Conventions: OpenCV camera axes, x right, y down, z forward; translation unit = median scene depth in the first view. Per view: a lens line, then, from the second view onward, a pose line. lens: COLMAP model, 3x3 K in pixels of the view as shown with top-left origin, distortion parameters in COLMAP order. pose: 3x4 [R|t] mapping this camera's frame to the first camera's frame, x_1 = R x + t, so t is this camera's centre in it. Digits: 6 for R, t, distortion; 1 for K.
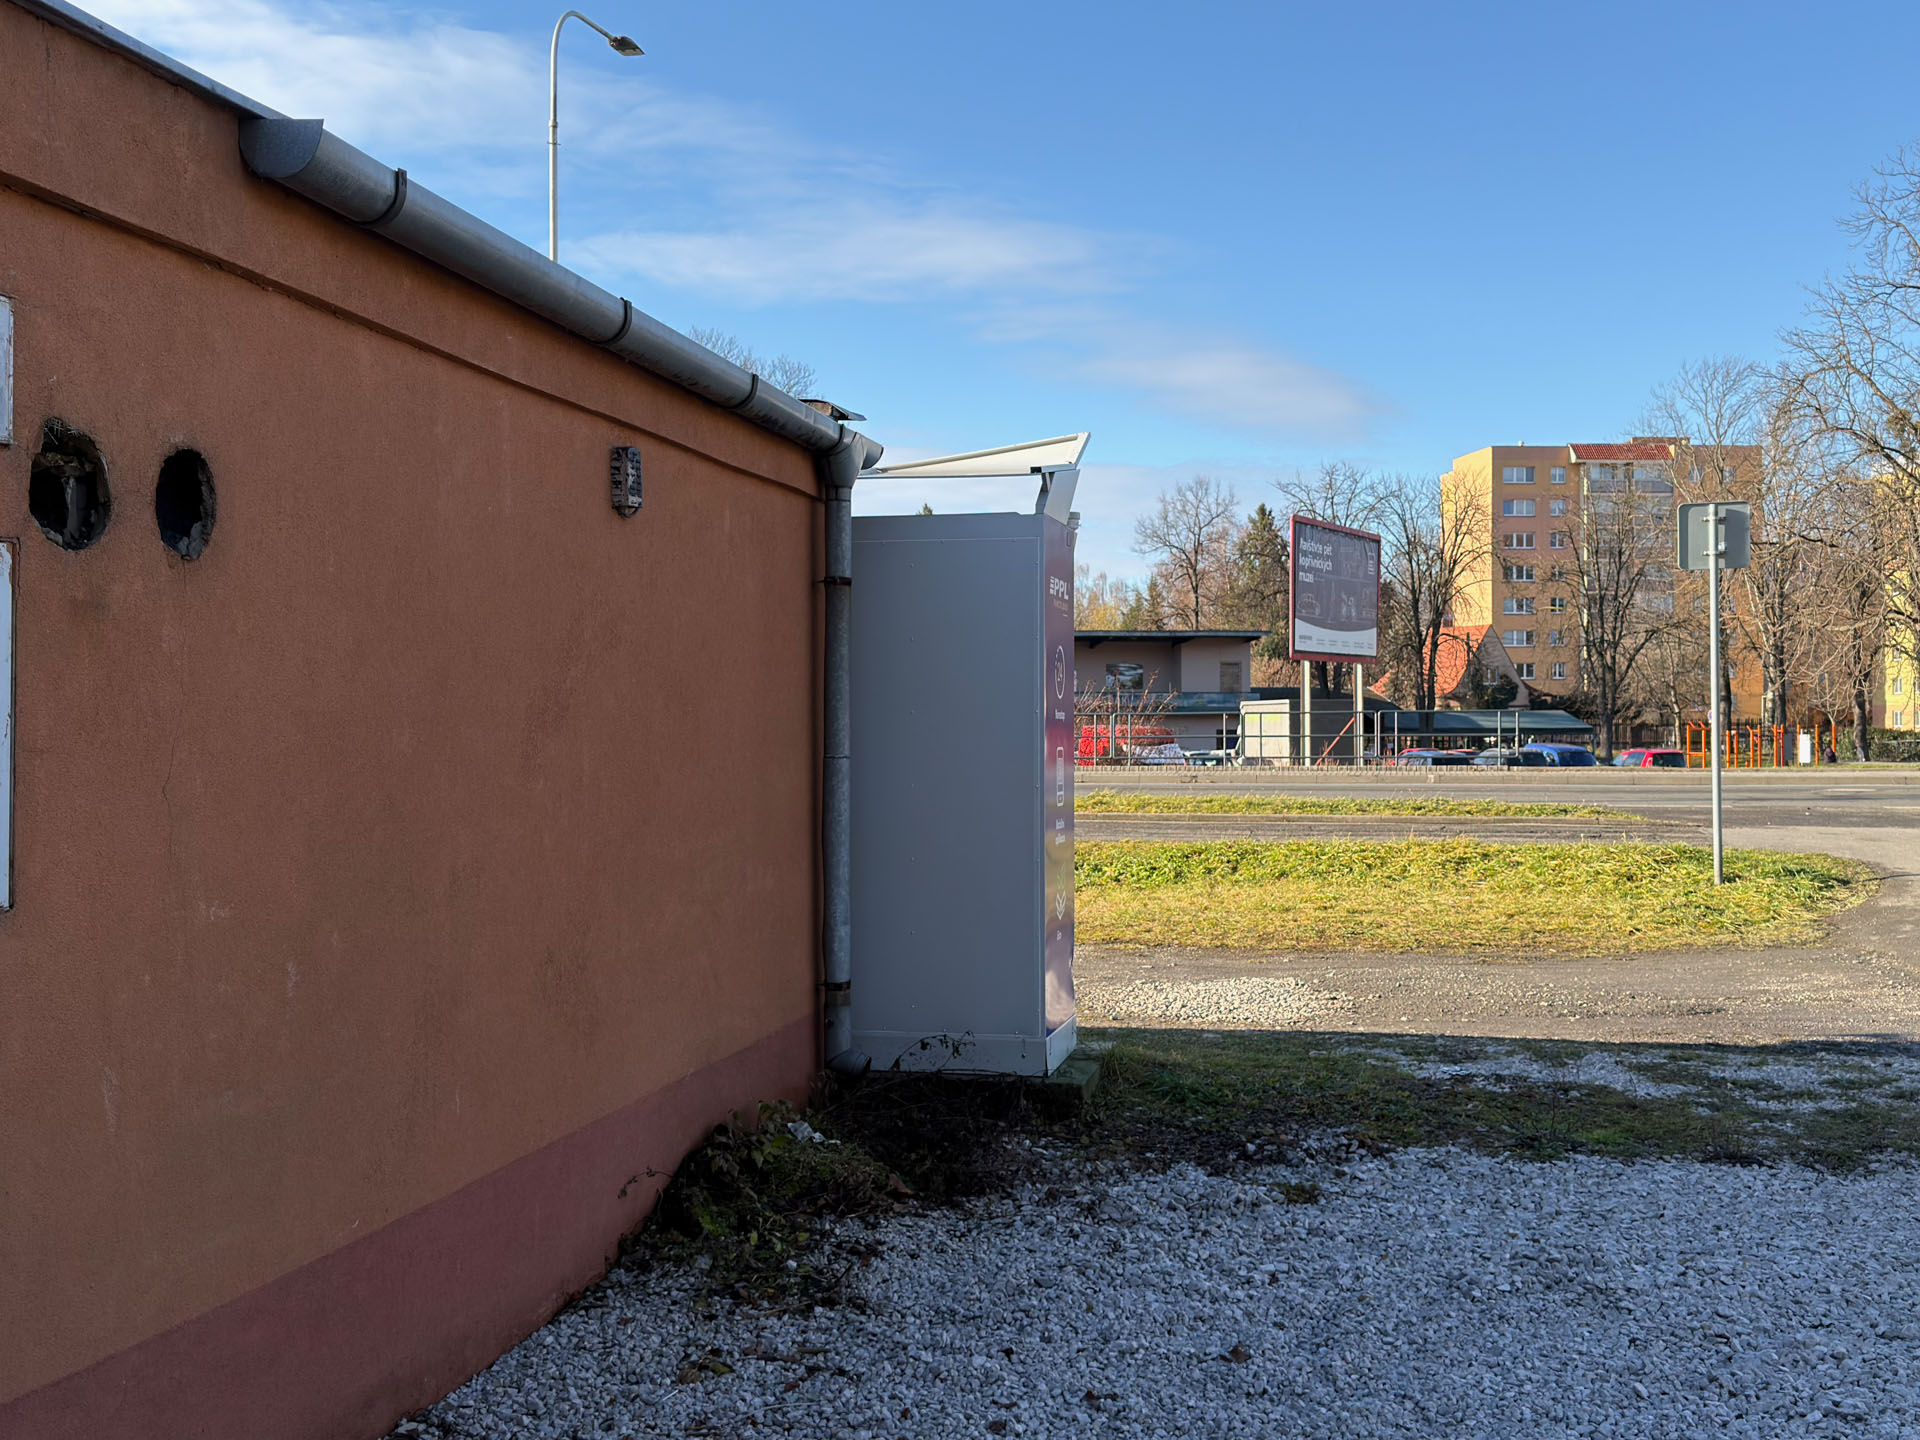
lens RADIAL K [[2058.0, 0, 960.0], [0, 2058.0, 720.0], [0, 0, 1]] dist [0.160427, -0.247426]
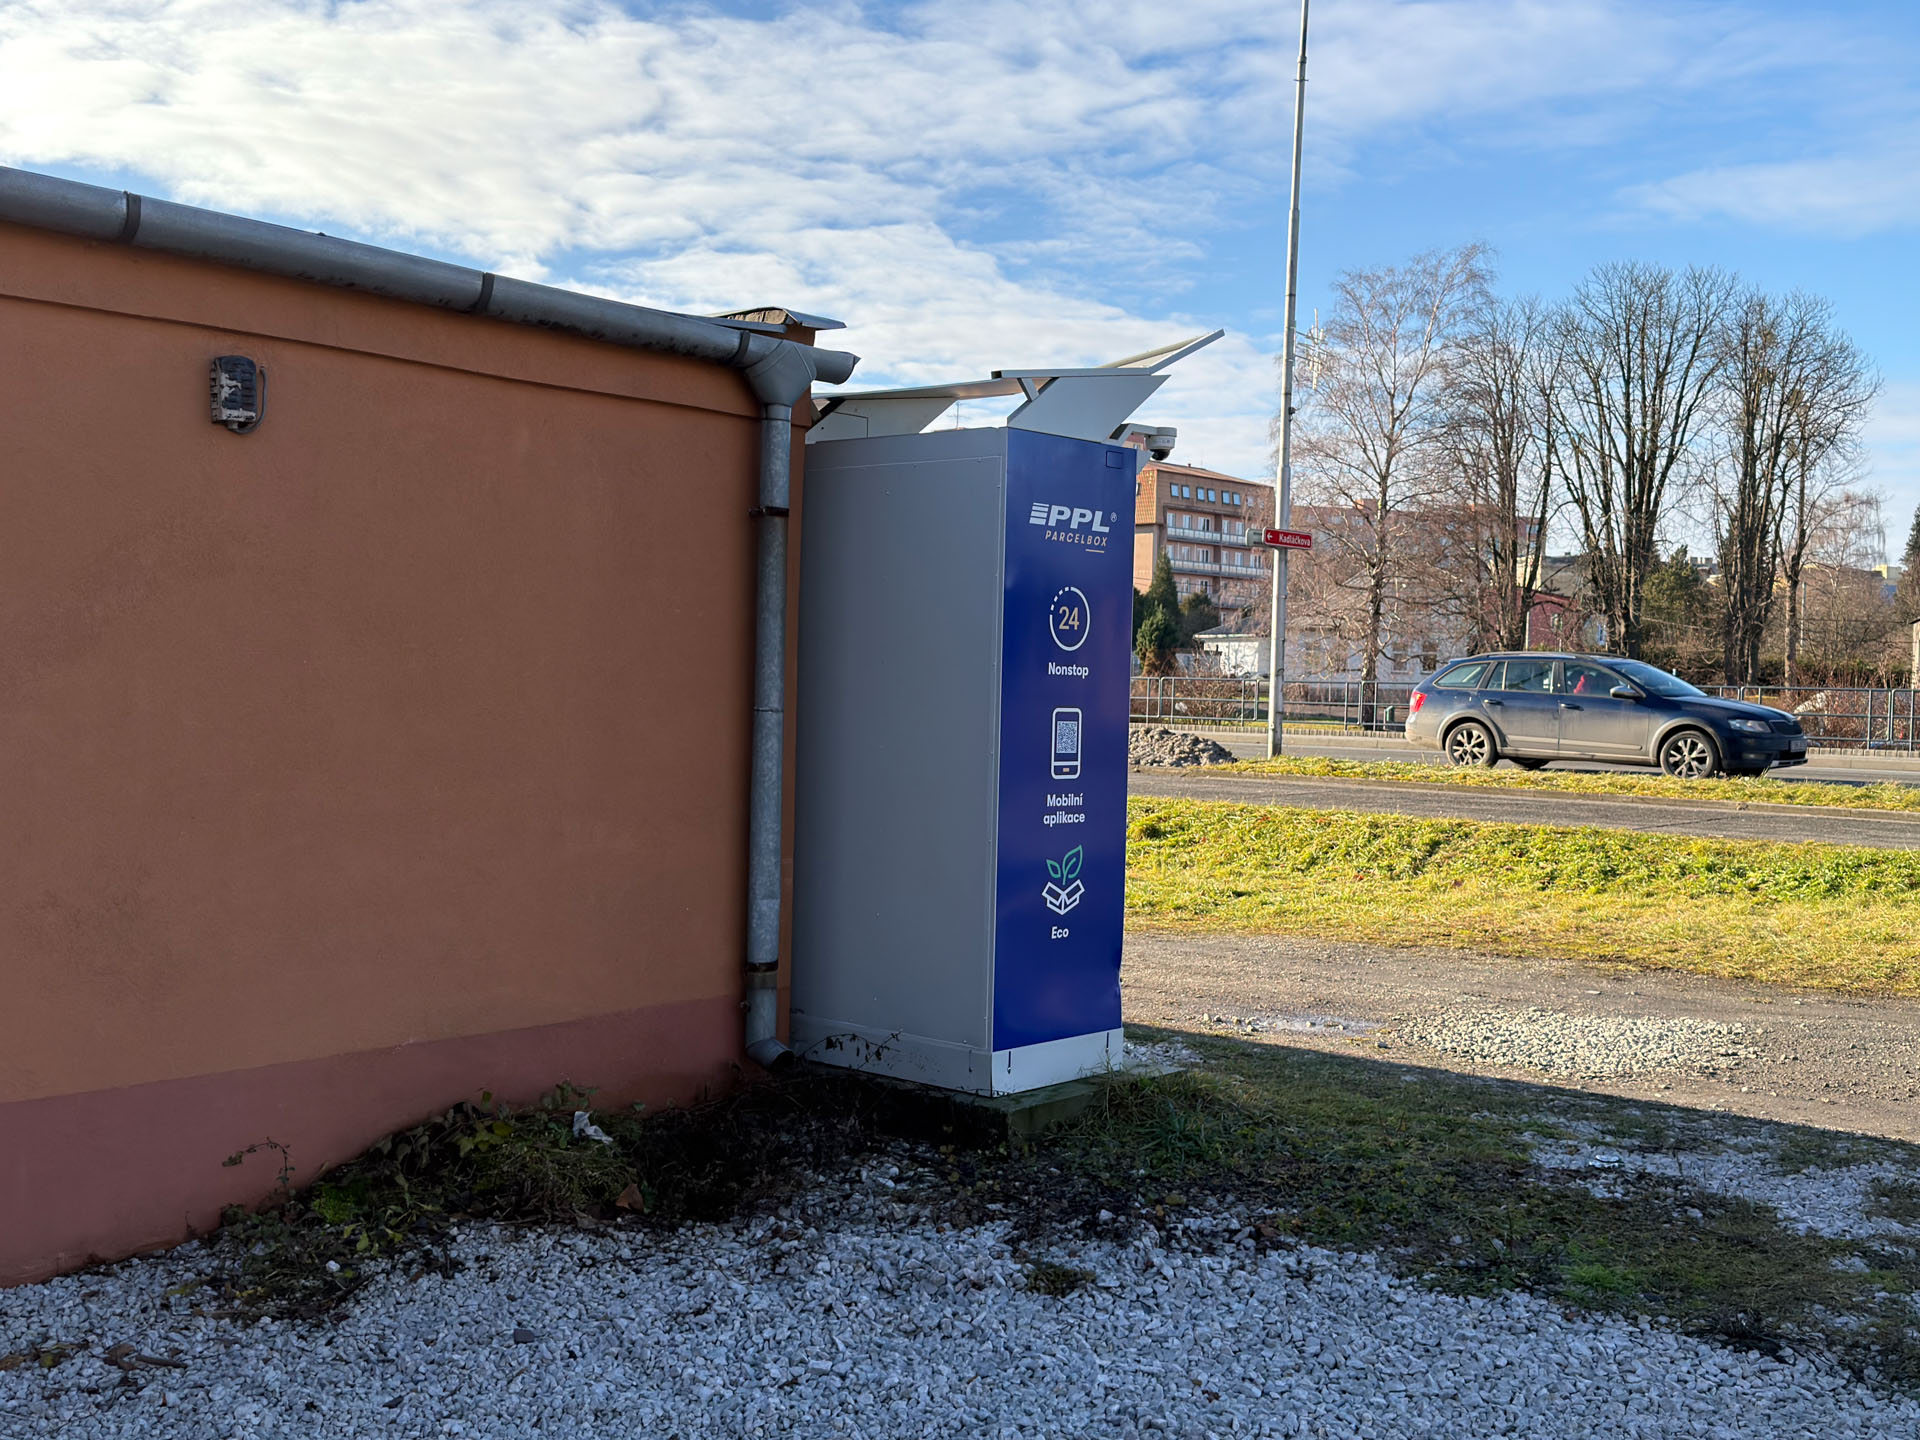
lens RADIAL K [[2058.0, 0, 960.0], [0, 2058.0, 720.0], [0, 0, 1]] dist [0.160427, -0.247426]
pose [[0.876508, 0.037596, -0.479917, 0.461570], [-0.029110, 0.999261, 0.025116, -0.002648], [0.480506, -0.008044, 0.876955, 0.271886]]
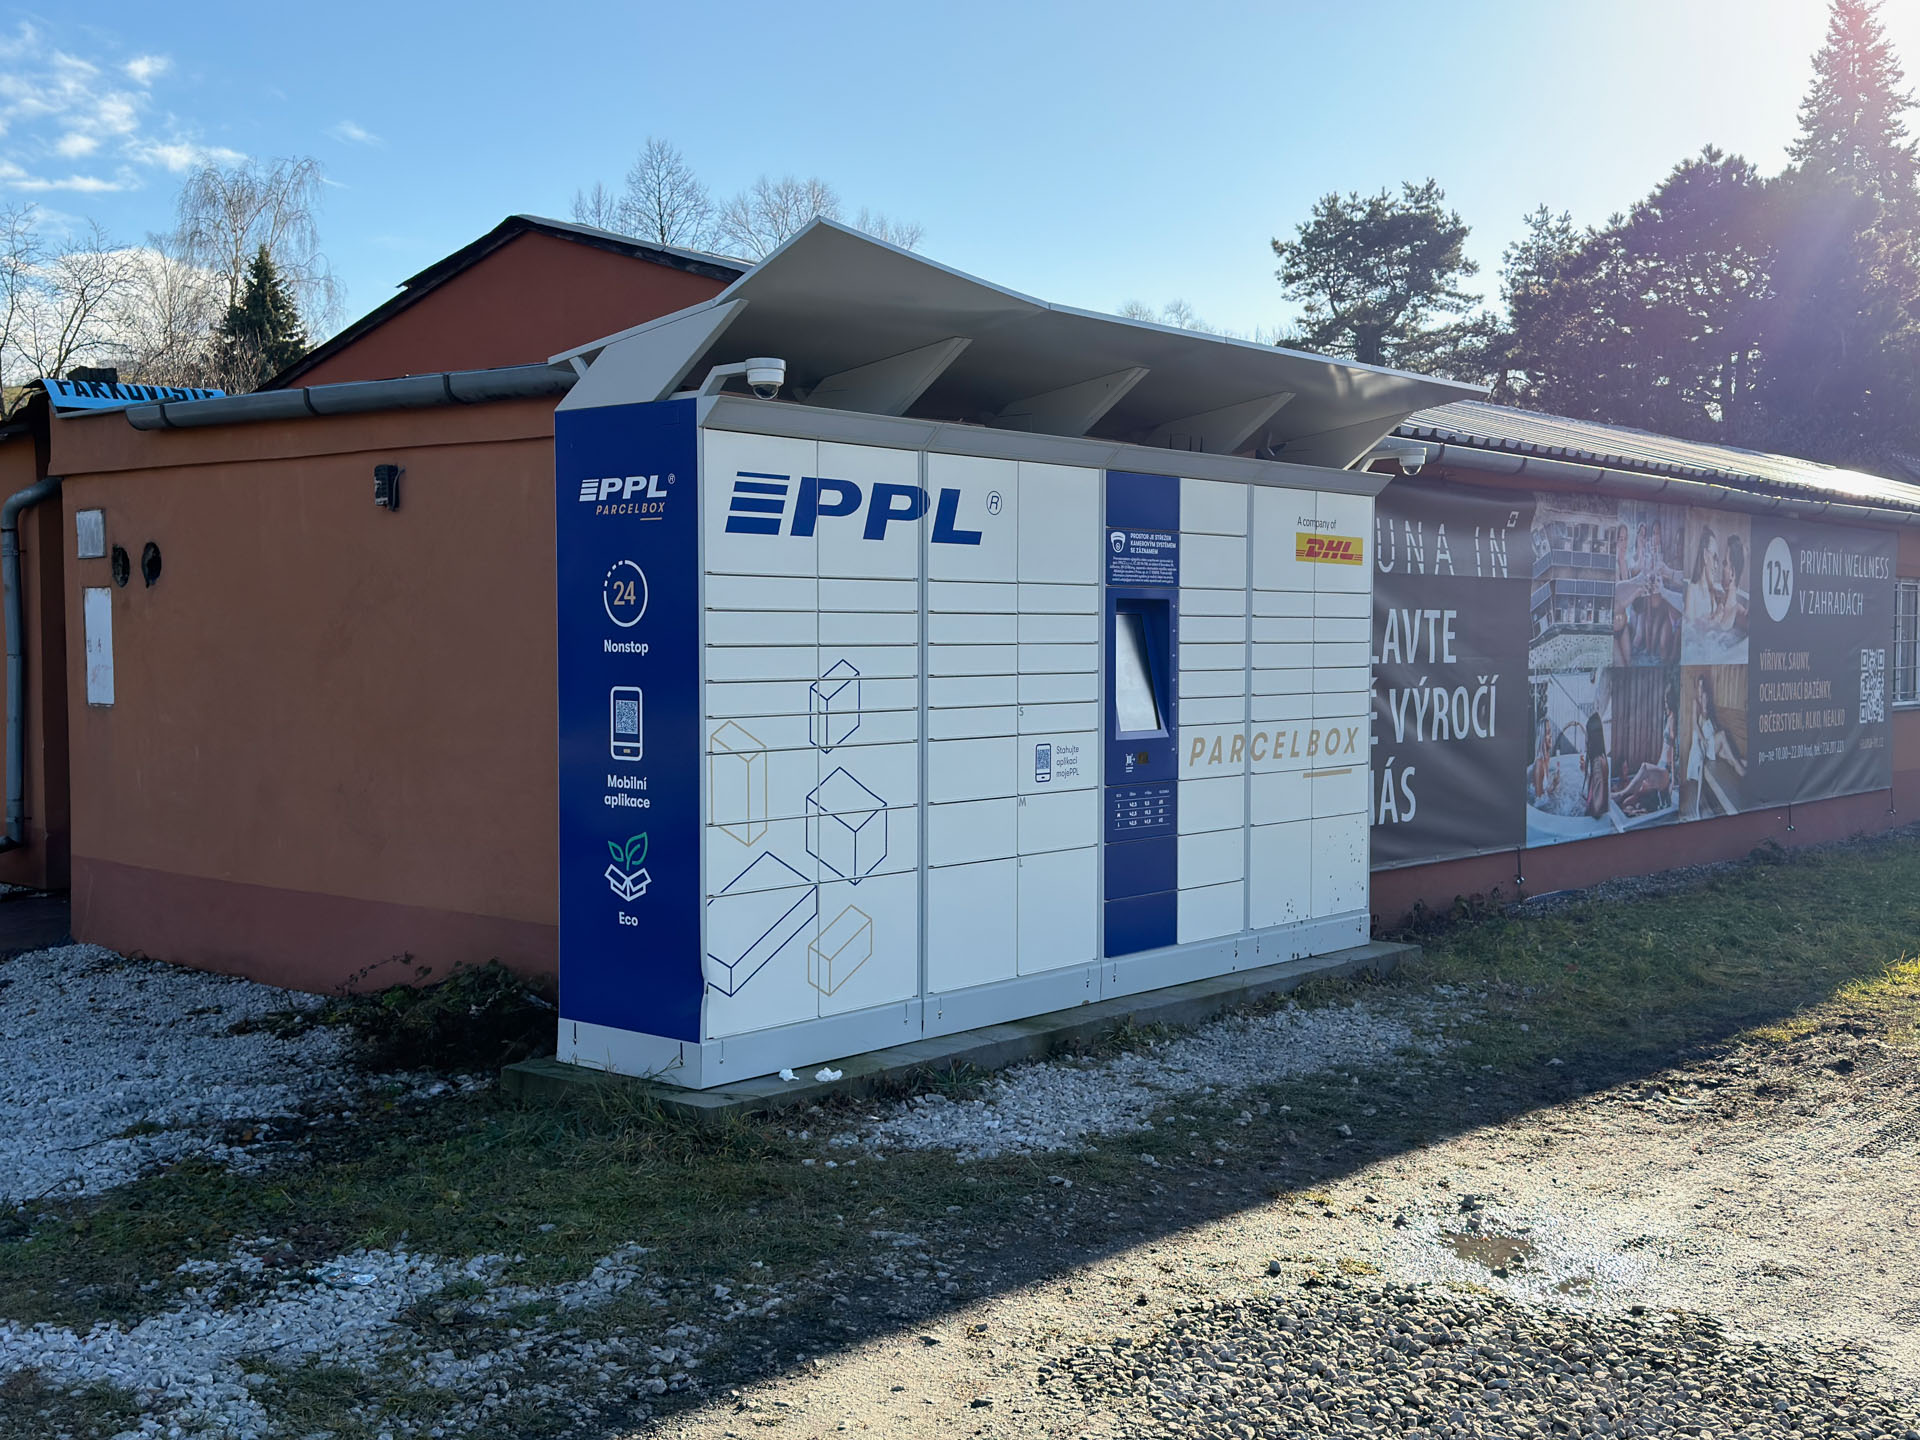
lens RADIAL K [[2058.0, 0, 960.0], [0, 2058.0, 720.0], [0, 0, 1]] dist [0.160427, -0.247426]
pose [[-0.478909, 0.044198, -0.876751, 0.771731], [0.004712, 0.998847, 0.047780, -0.013666], [0.877852, 0.018751, -0.478565, 1.652895]]
